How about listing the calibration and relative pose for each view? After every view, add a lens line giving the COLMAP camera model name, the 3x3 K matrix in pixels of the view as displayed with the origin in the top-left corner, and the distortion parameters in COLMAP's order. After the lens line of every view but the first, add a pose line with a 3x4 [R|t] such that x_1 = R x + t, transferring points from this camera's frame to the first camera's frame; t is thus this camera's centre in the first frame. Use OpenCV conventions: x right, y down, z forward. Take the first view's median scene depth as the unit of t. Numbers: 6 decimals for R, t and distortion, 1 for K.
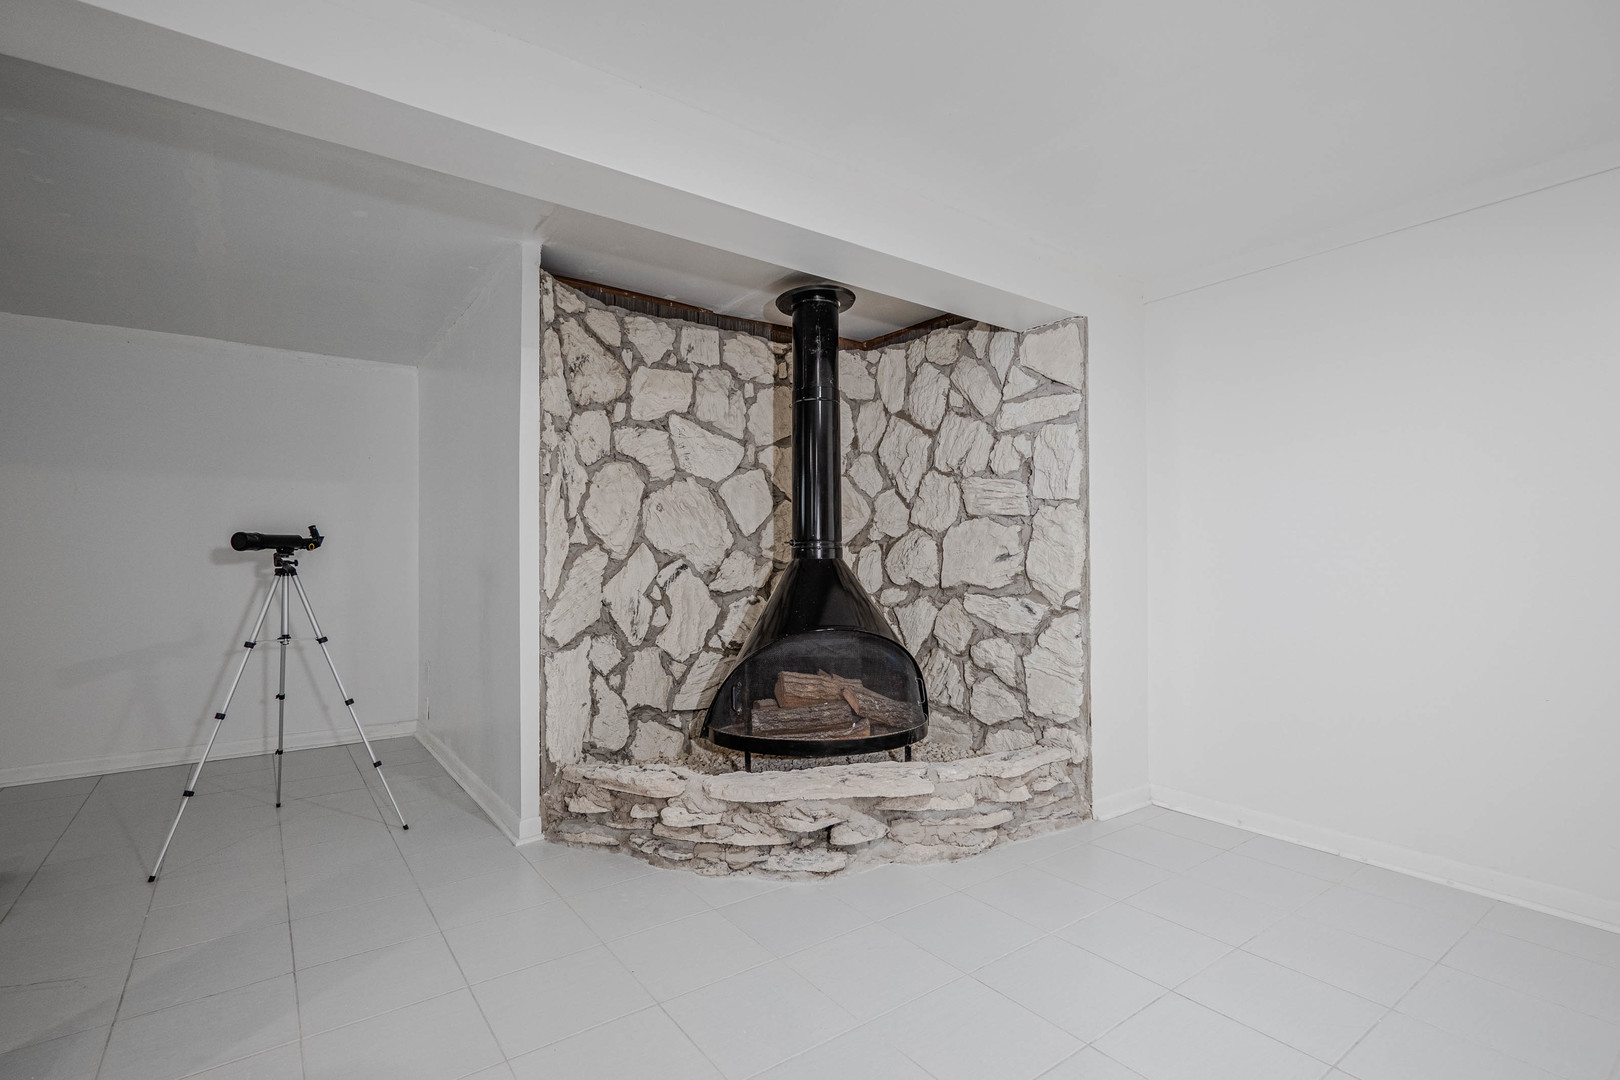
lens RADIAL K [[758.3, 0, 804.2], [0, 758.3, 548.2], [0, 0, 1]] dist [-0.001601, 0.000077]
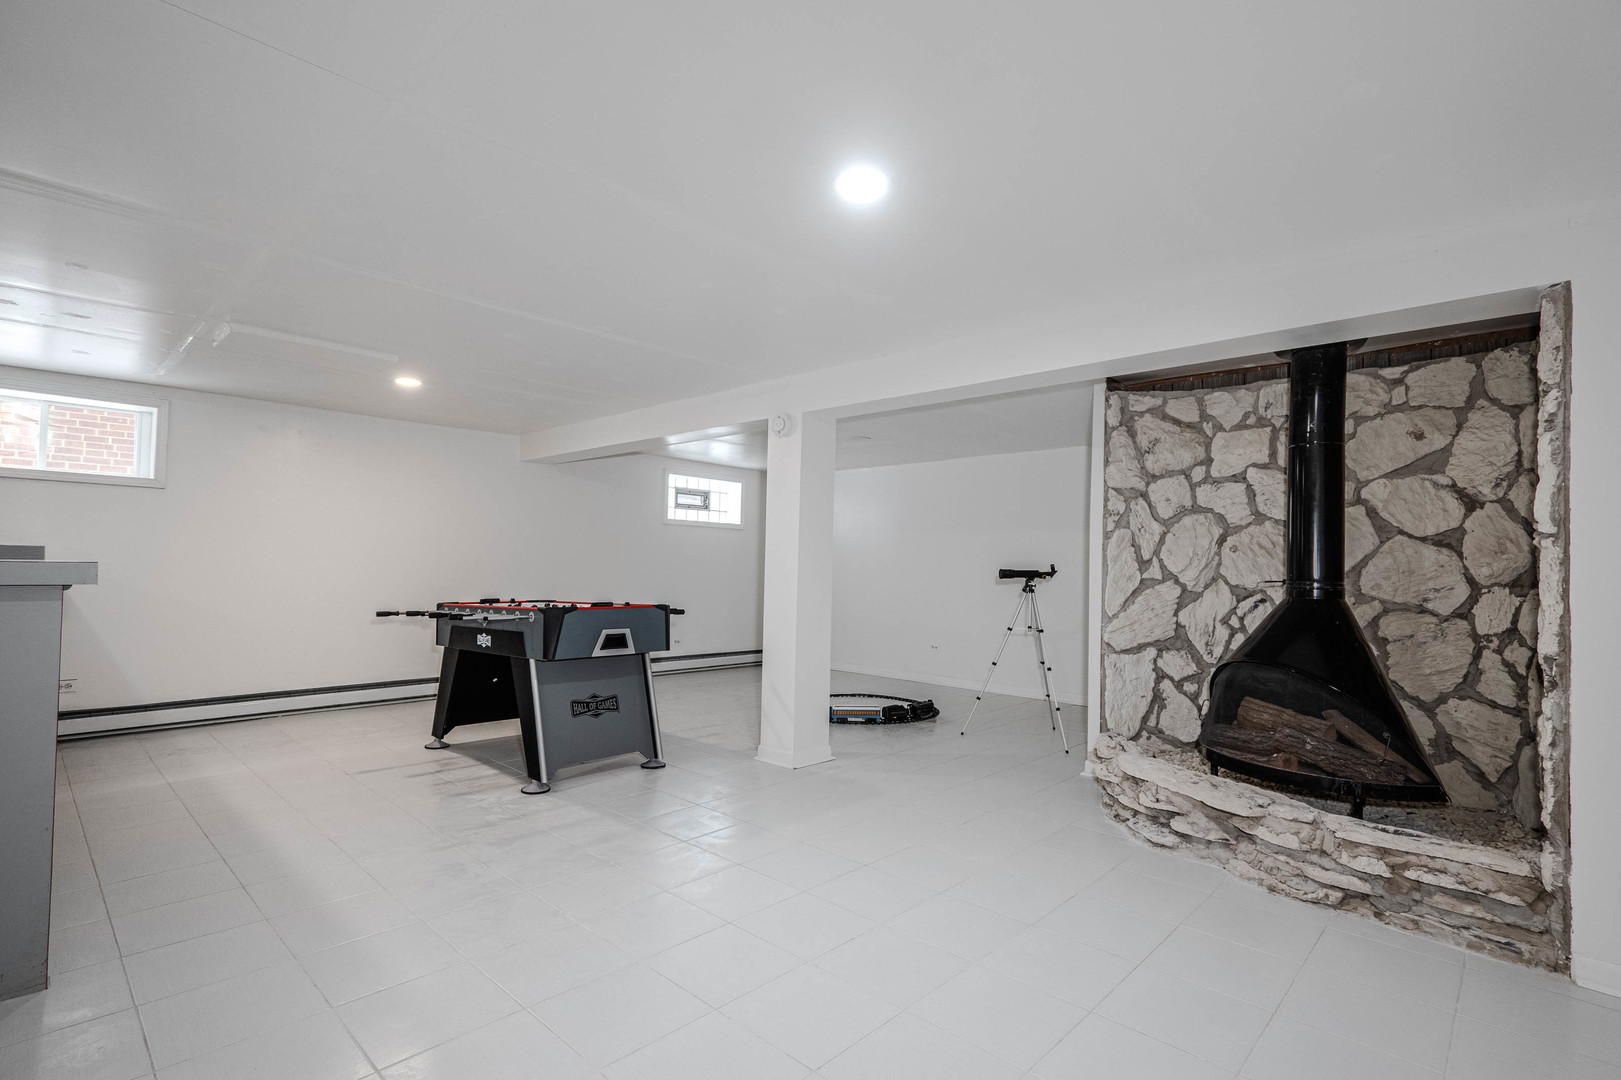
lens RADIAL K [[758.8, 0, 804.7], [0, 758.8, 548.2], [0, 0, 1]] dist [-0.001601, 0.000077]
pose [[0.181652, -0.018176, -0.983195, 0.885014], [-0.008967, 0.999757, -0.020139, -0.026326], [0.983322, 0.012475, 0.181445, 0.139351]]
